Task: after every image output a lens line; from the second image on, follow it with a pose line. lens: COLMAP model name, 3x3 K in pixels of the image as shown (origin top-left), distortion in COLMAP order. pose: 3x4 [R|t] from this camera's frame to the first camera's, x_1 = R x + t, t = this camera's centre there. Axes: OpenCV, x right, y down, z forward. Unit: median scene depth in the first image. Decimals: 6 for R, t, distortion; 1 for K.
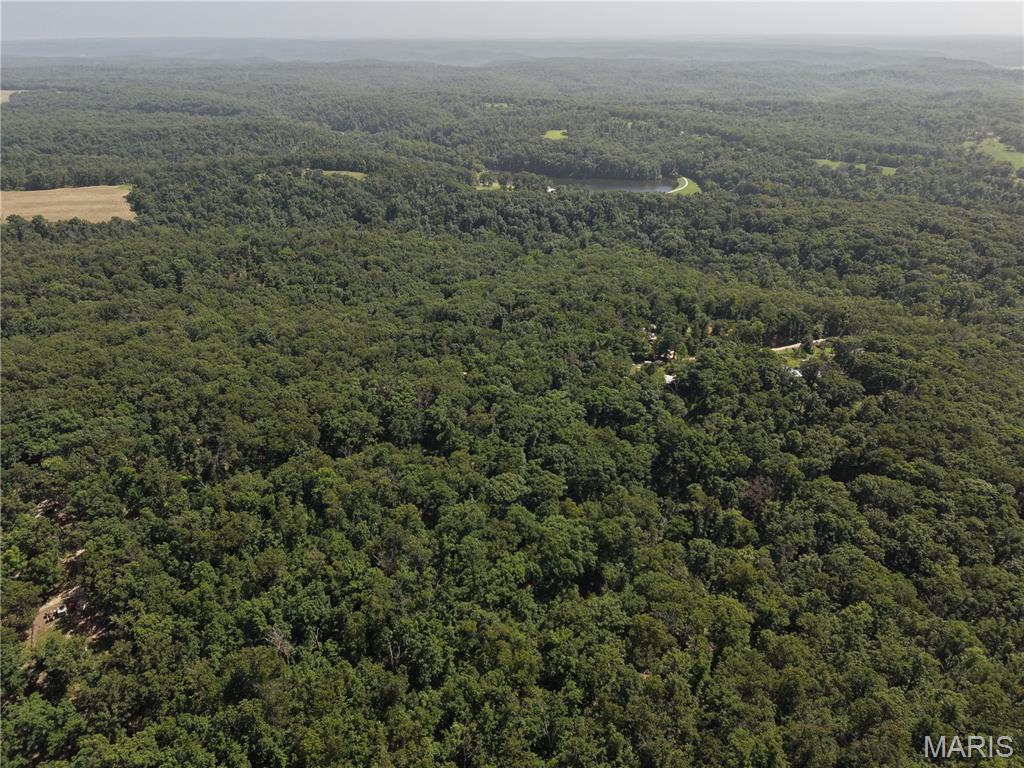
lens RADIAL K [[685.5, 0, 516.0], [0, 685.5, 385.2], [0, 0, 1]] dist [0.007089, -0.001719]
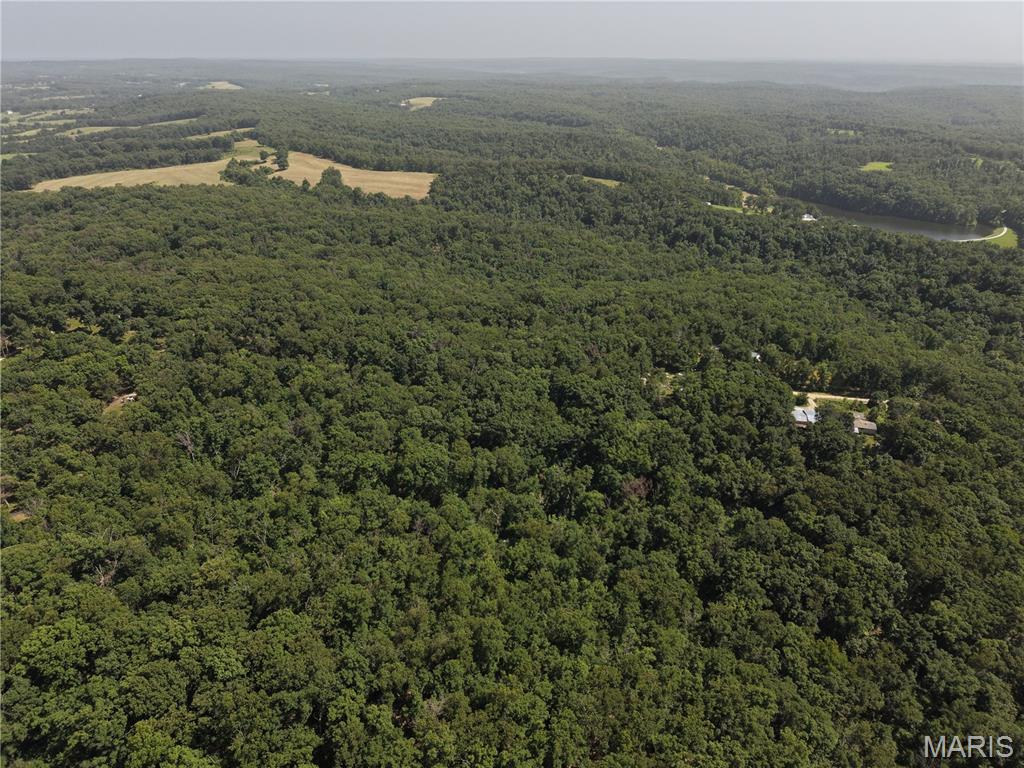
lens RADIAL K [[685.5, 0, 516.0], [0, 685.5, 385.2], [0, 0, 1]] dist [0.007089, -0.001719]
pose [[0.853000, 0.233049, -0.466989, 0.230649], [-0.244689, 0.968911, 0.036582, 0.002499], [0.460997, 0.083063, 0.883506, -0.010192]]
